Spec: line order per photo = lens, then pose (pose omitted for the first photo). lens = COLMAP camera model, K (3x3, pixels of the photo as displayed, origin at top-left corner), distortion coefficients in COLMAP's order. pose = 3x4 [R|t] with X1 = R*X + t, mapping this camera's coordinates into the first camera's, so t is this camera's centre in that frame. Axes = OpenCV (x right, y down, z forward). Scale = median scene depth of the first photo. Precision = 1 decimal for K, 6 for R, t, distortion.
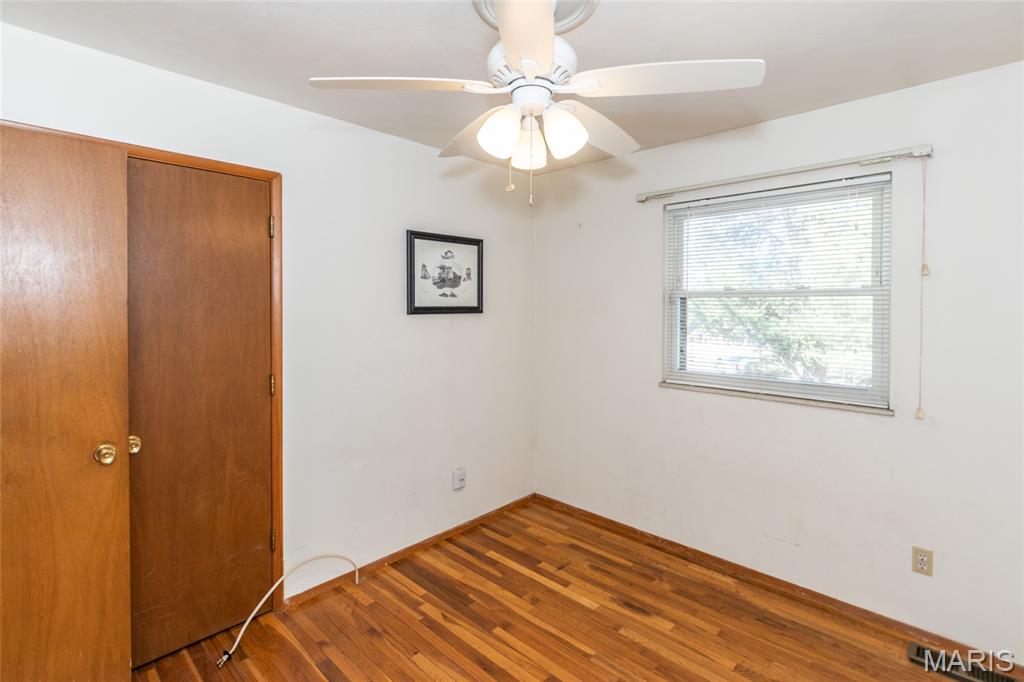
lens RADIAL K [[489.6, 0, 496.4], [0, 489.6, 307.7], [0, 0, 1]] dist [0.005250, -0.000896]
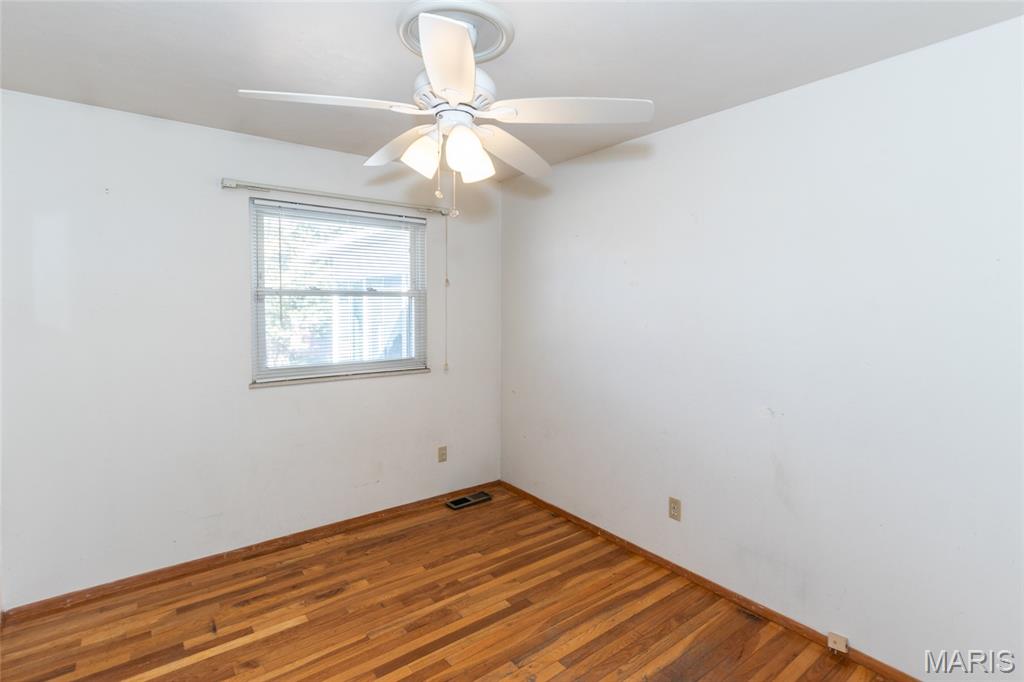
lens RADIAL K [[489.6, 0, 504.3], [0, 489.6, 315.1], [0, 0, 1]] dist [0.005250, -0.000896]
pose [[0.160112, -0.026287, 0.986749, -0.544847], [0.003036, 0.999654, 0.026138, -0.005199], [-0.987094, -0.001189, 0.160137, 0.378121]]
